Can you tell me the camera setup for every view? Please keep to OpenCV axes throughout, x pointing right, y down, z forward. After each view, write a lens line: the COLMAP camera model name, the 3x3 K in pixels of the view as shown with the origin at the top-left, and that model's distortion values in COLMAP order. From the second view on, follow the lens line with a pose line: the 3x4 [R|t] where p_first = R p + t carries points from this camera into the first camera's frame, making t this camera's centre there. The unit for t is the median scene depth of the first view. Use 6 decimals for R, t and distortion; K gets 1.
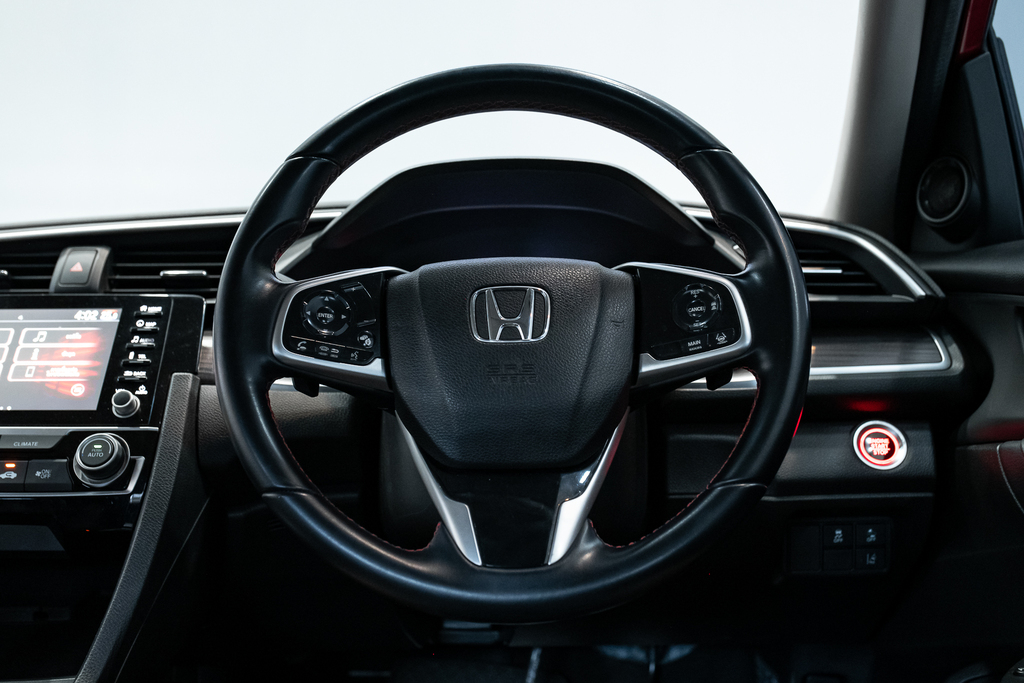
lens RADIAL K [[1042.3, 0, 512.0], [0, 1042.3, 341.5], [0, 0, 1]] dist [-0.012795, -0.005679]
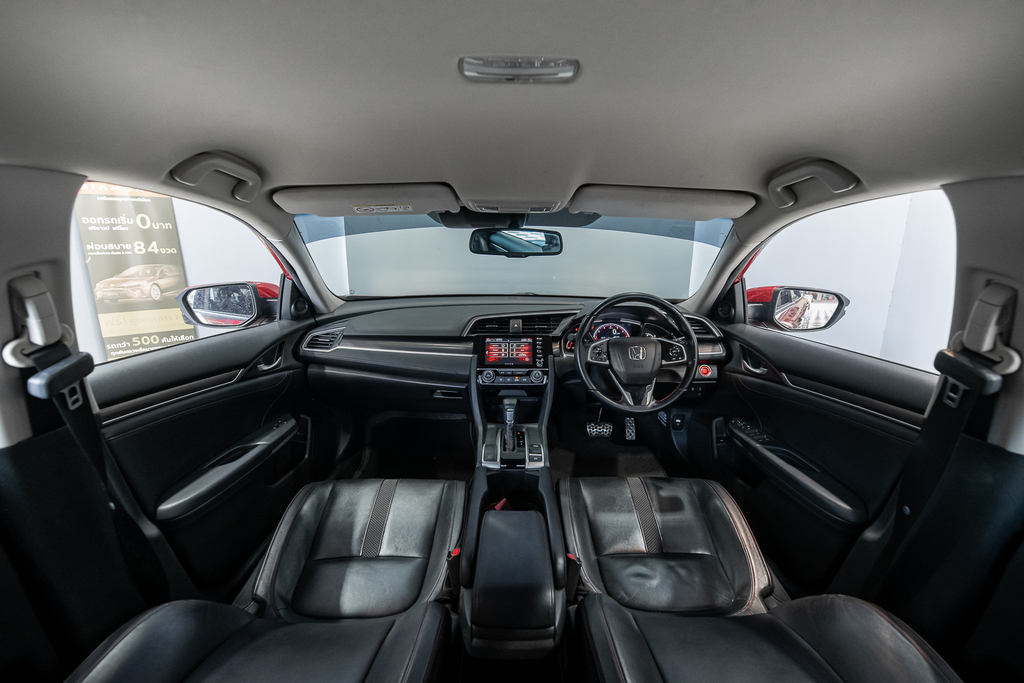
lens RADIAL K [[469.9, 0, 513.3], [0, 469.9, 350.7], [0, 0, 1]] dist [-0.000001, -0.000044]
pose [[0.999198, 0.000481, 0.040050, -0.572706], [-0.010082, 0.970756, 0.239857, -0.478640], [-0.038764, -0.240069, 0.969982, -0.940075]]
